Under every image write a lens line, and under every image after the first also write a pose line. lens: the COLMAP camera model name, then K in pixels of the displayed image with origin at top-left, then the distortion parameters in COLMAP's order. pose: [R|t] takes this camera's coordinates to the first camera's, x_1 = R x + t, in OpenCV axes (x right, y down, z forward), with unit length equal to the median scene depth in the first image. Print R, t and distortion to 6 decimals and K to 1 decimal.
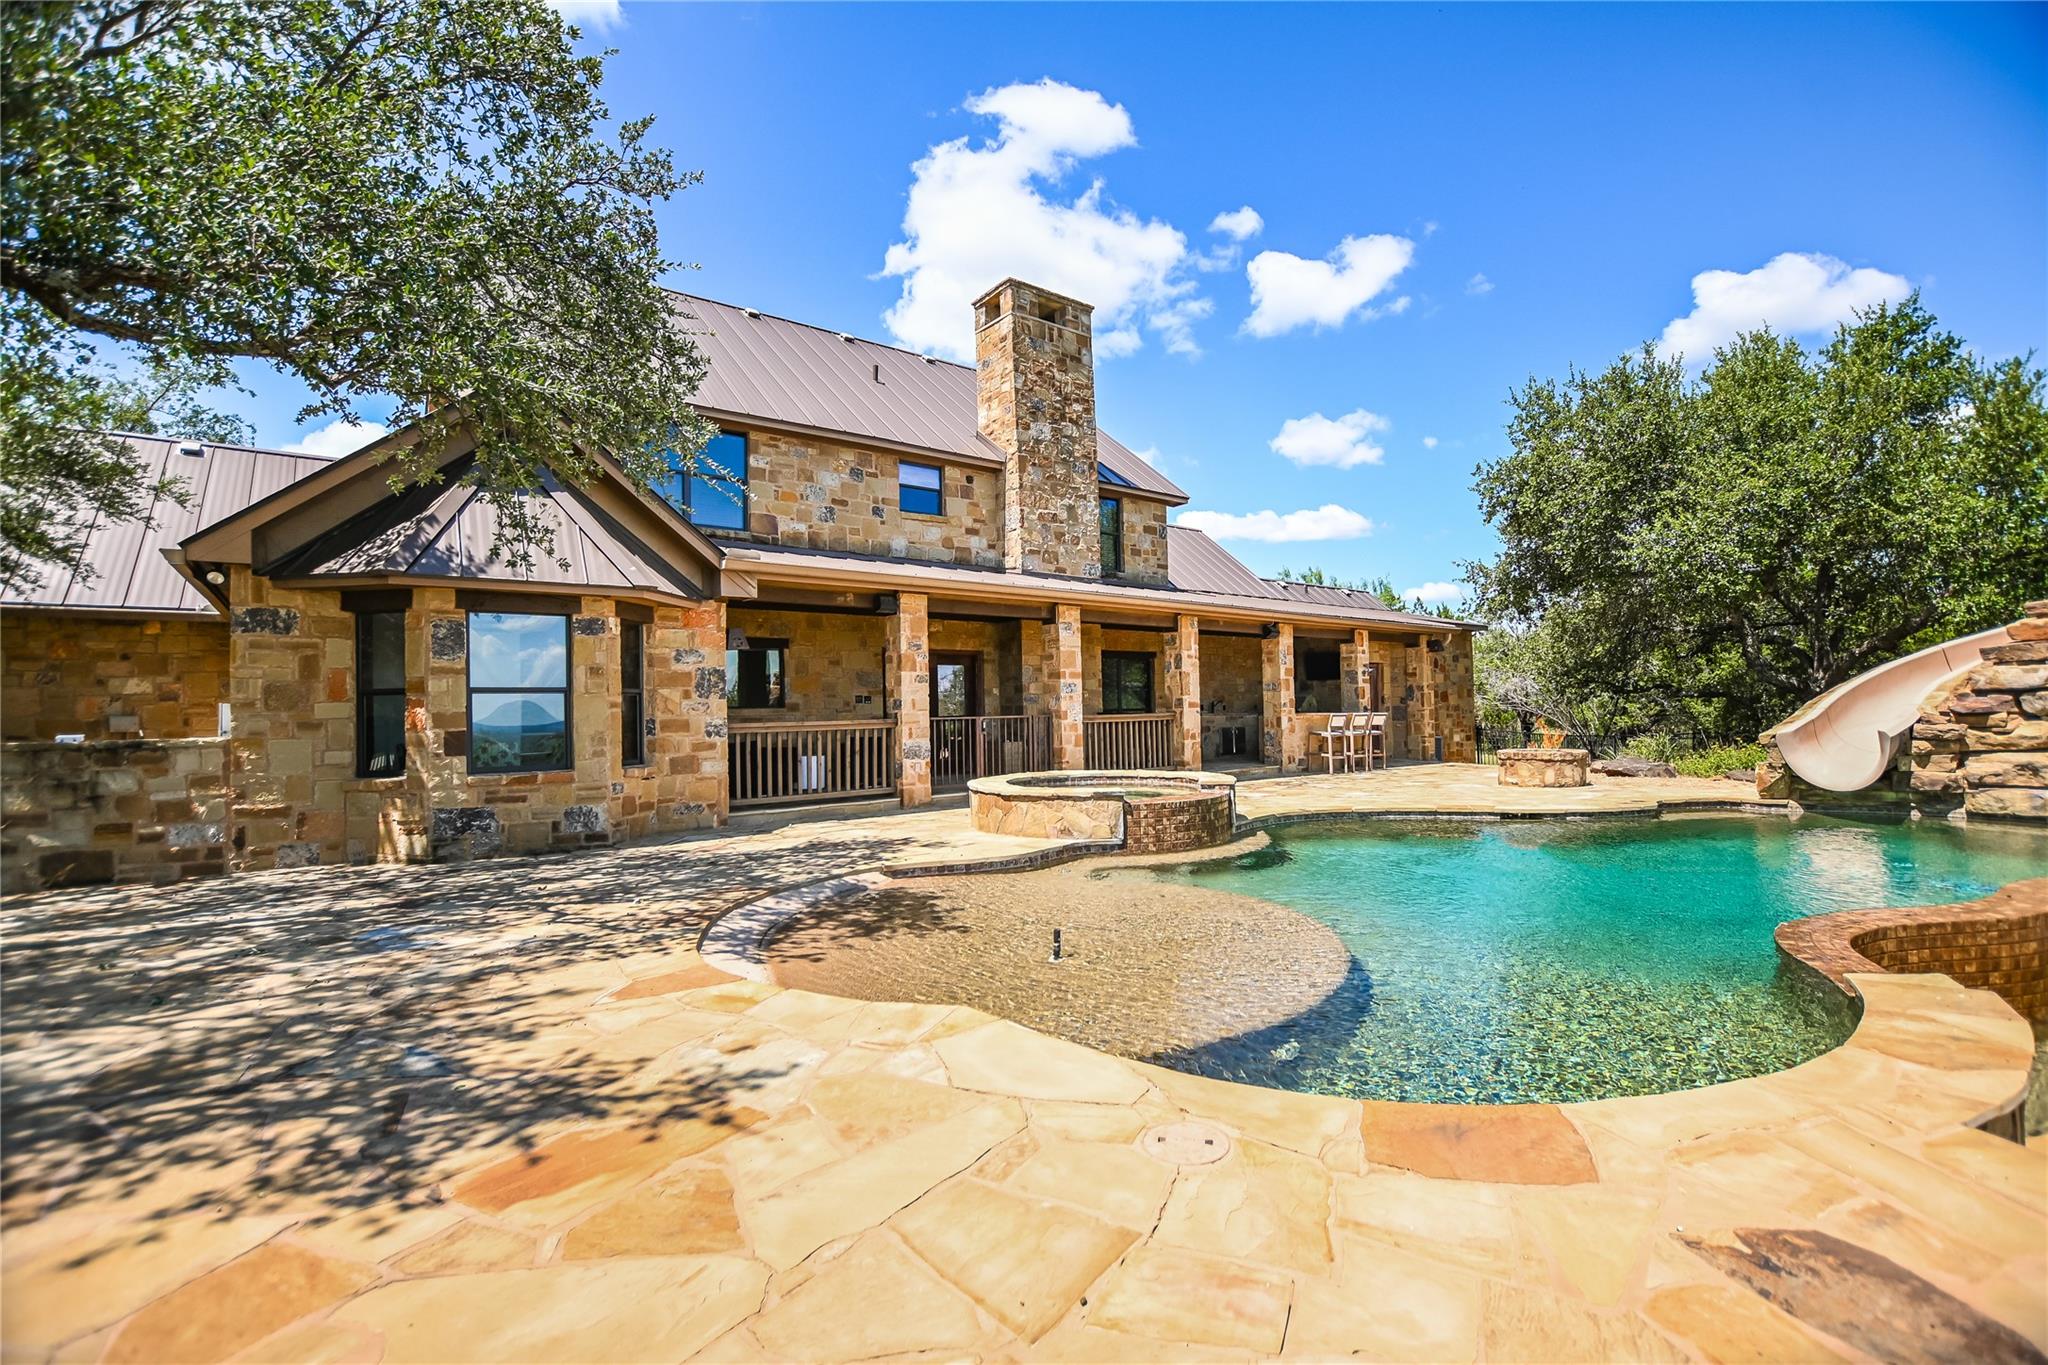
lens RADIAL K [[898.9, 0, 1024.0], [0, 898.9, 682.5], [0, 0, 1]] dist [0.000307, -0.000053]
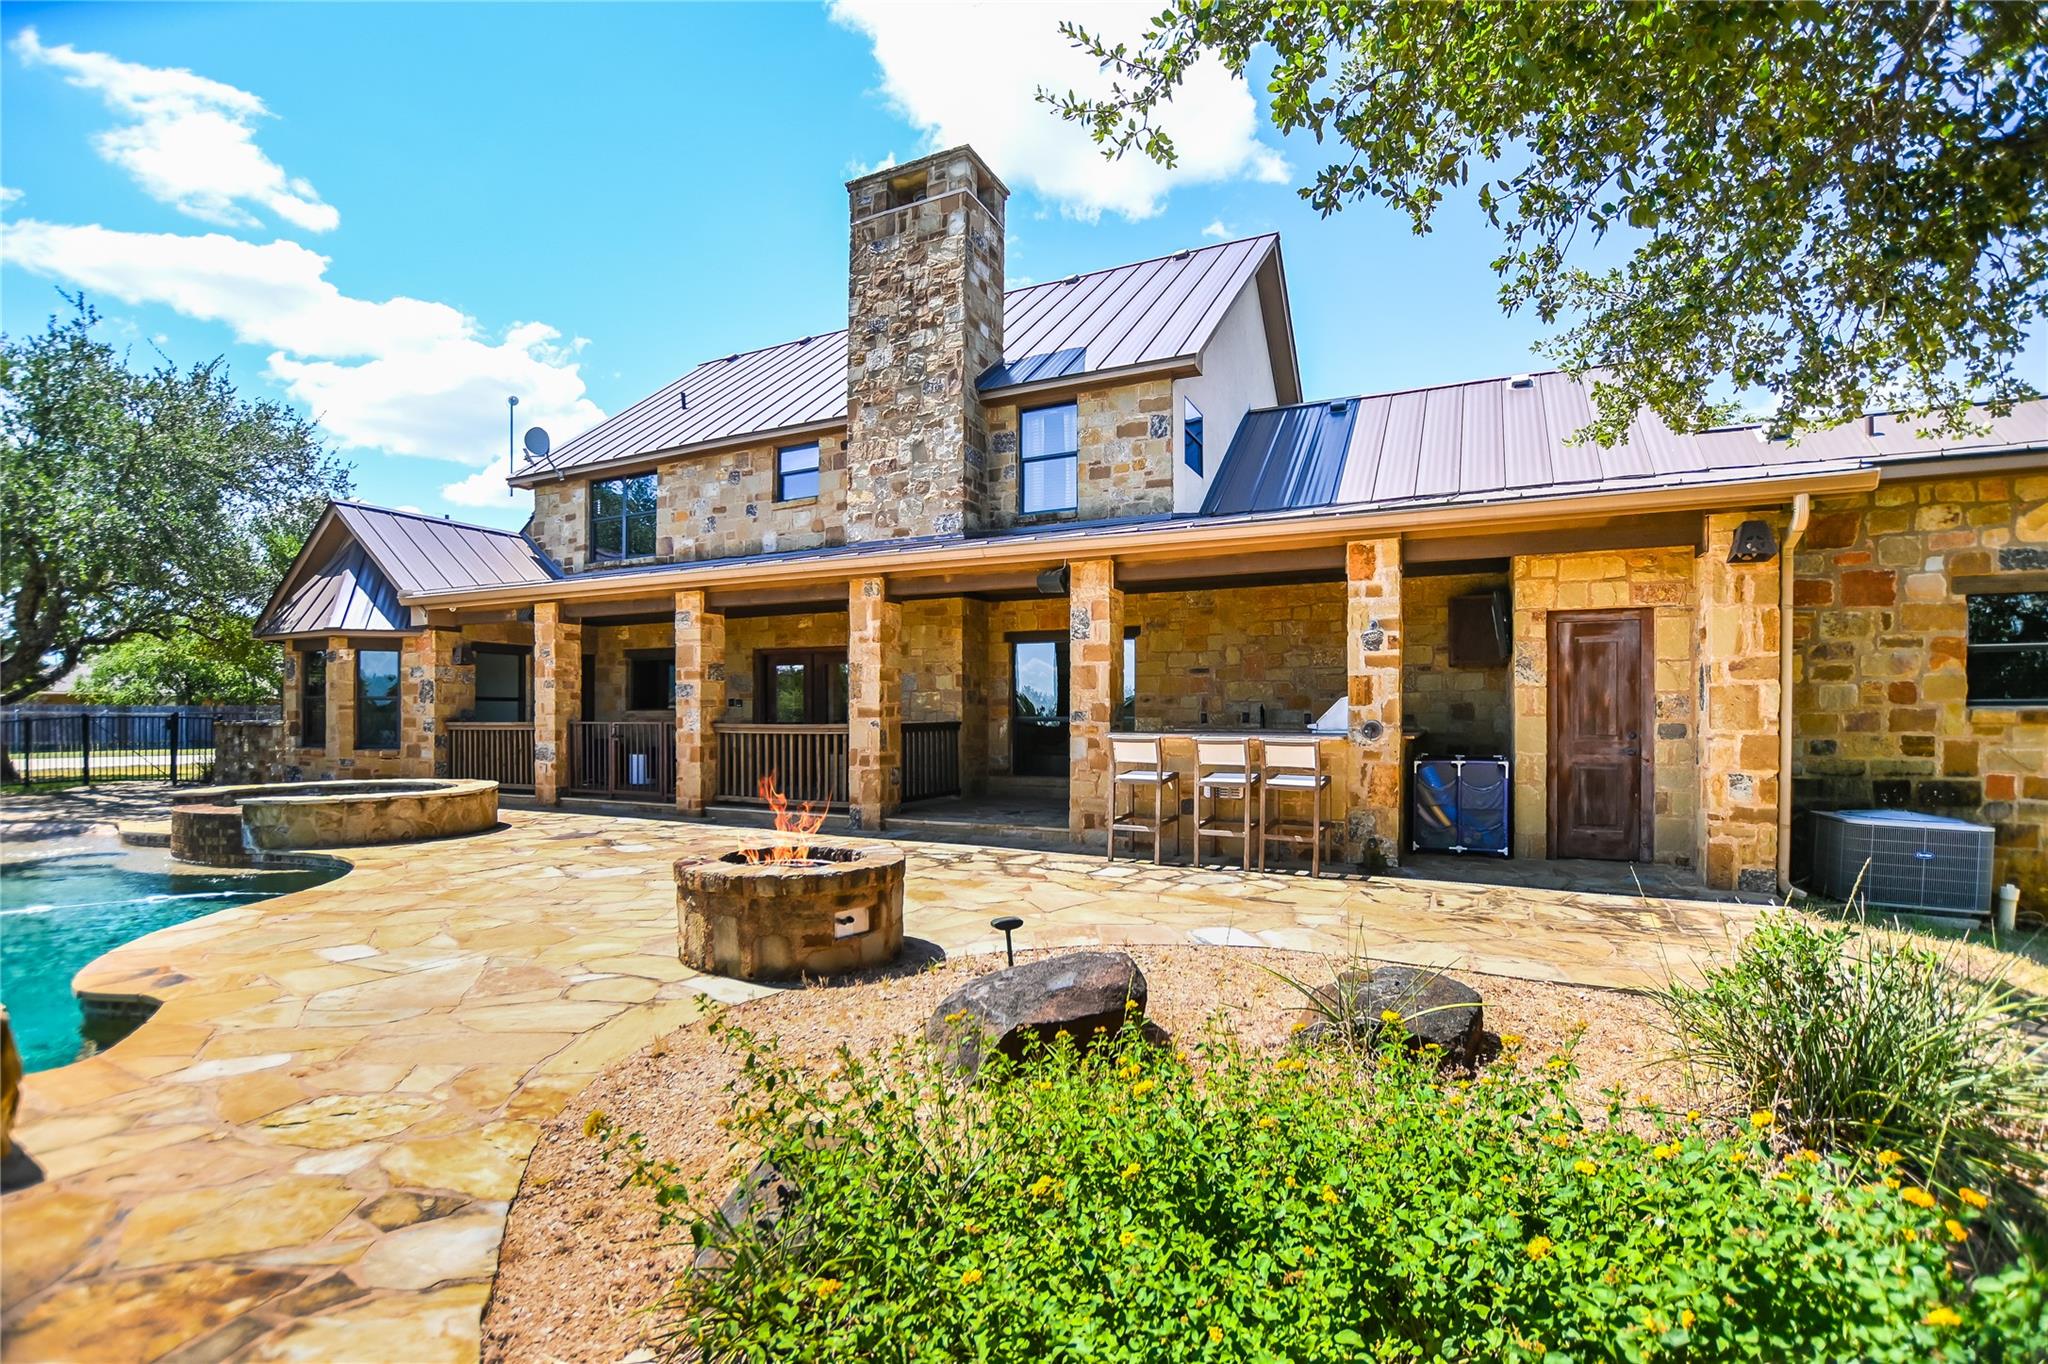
lens RADIAL K [[900.6, 0, 1029.3], [0, 900.6, 705.2], [0, 0, 1]] dist [-0.001031, -0.000473]
pose [[0.441929, 0.007481, -0.897019, 0.780799], [0.018791, 0.999669, 0.017595, 0.009224], [0.896853, -0.024631, 0.441642, 0.769171]]
